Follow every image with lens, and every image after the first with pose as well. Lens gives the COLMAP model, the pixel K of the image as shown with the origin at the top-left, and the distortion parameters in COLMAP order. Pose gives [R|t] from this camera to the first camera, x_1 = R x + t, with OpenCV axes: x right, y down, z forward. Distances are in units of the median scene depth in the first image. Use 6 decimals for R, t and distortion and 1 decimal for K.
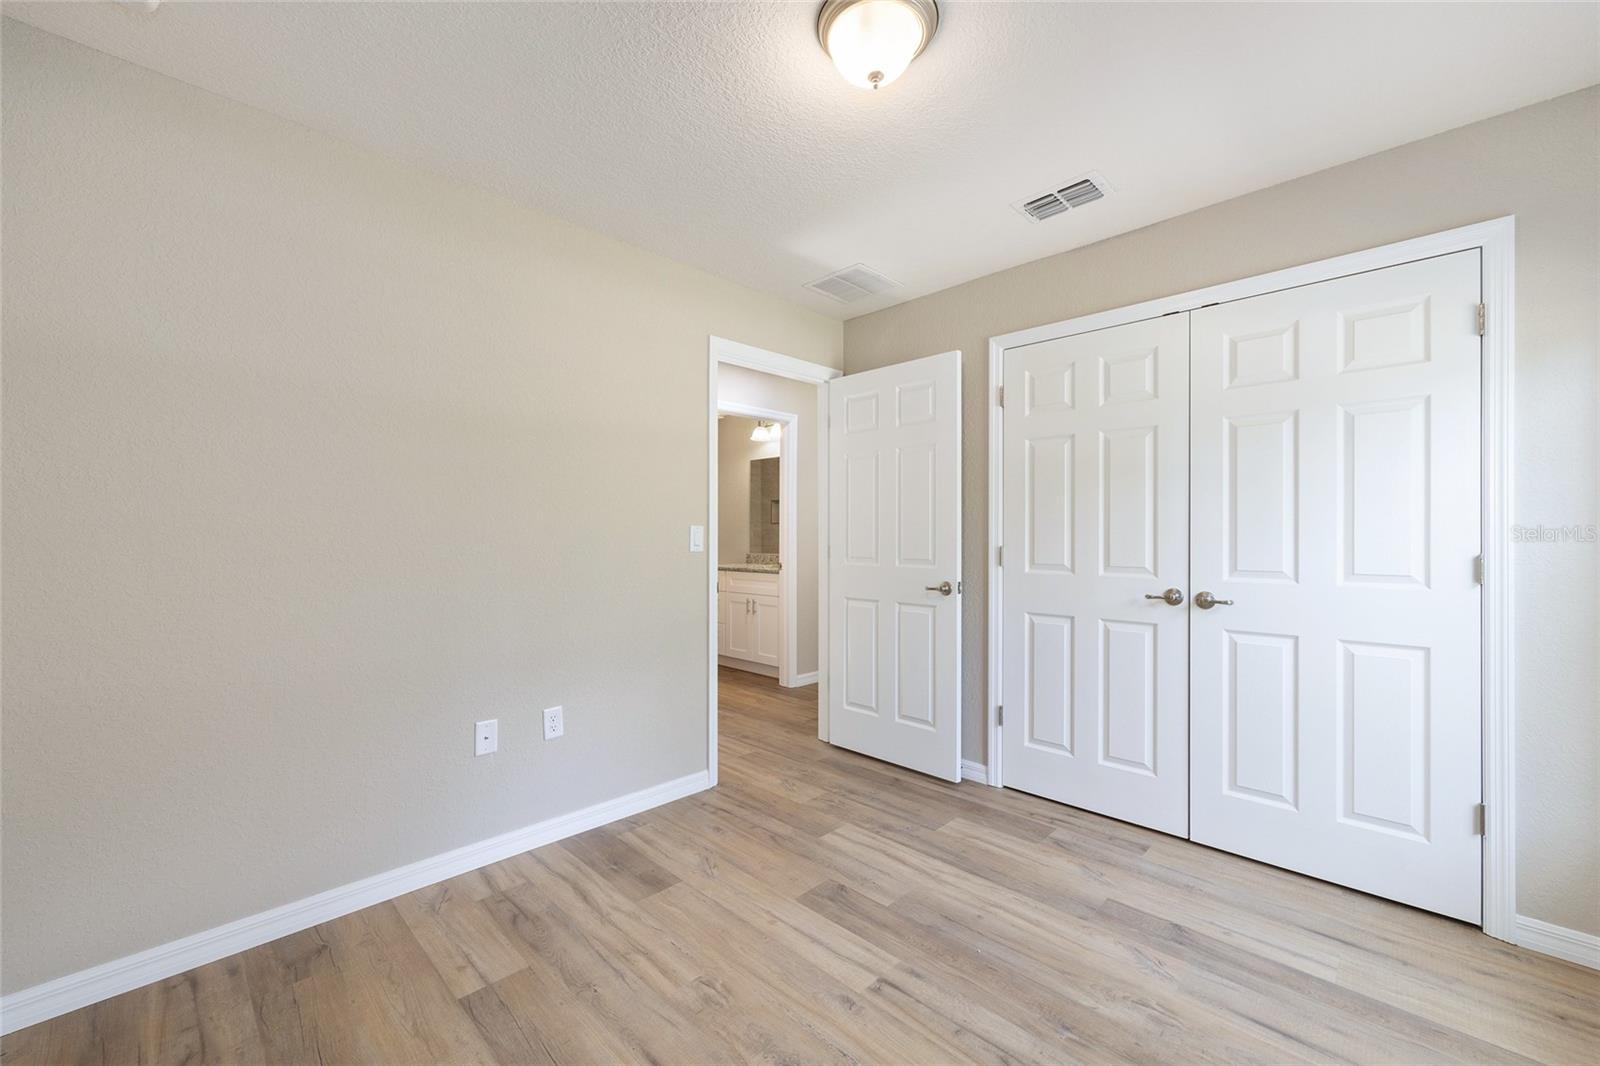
lens RADIAL K [[643.7, 0, 803.6], [0, 643.7, 536.1], [0, 0, 1]] dist [-0.000178, 0.000009]
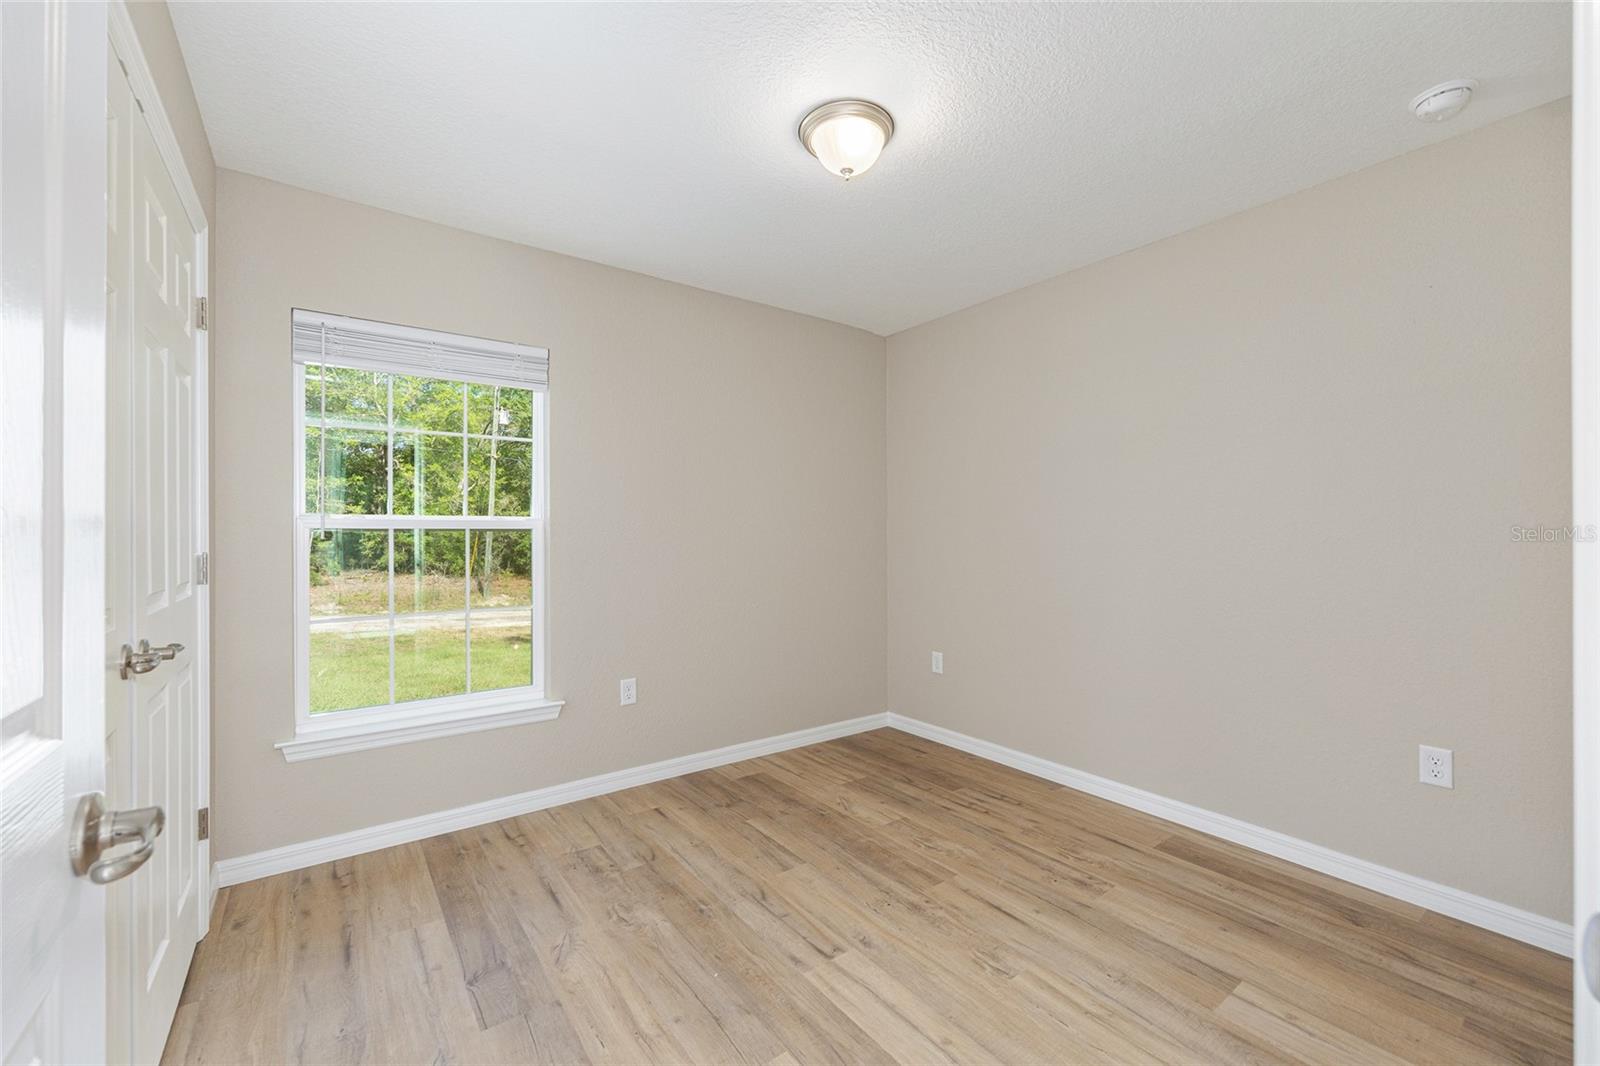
lens RADIAL K [[643.7, 0, 803.6], [0, 643.7, 536.1], [0, 0, 1]] dist [-0.000178, 0.000009]
pose [[-0.987588, 0.000339, 0.157069, -0.001971], [0.000753, 0.999996, 0.002574, -0.000539], [-0.157068, 0.002660, -0.987584, 2.013782]]
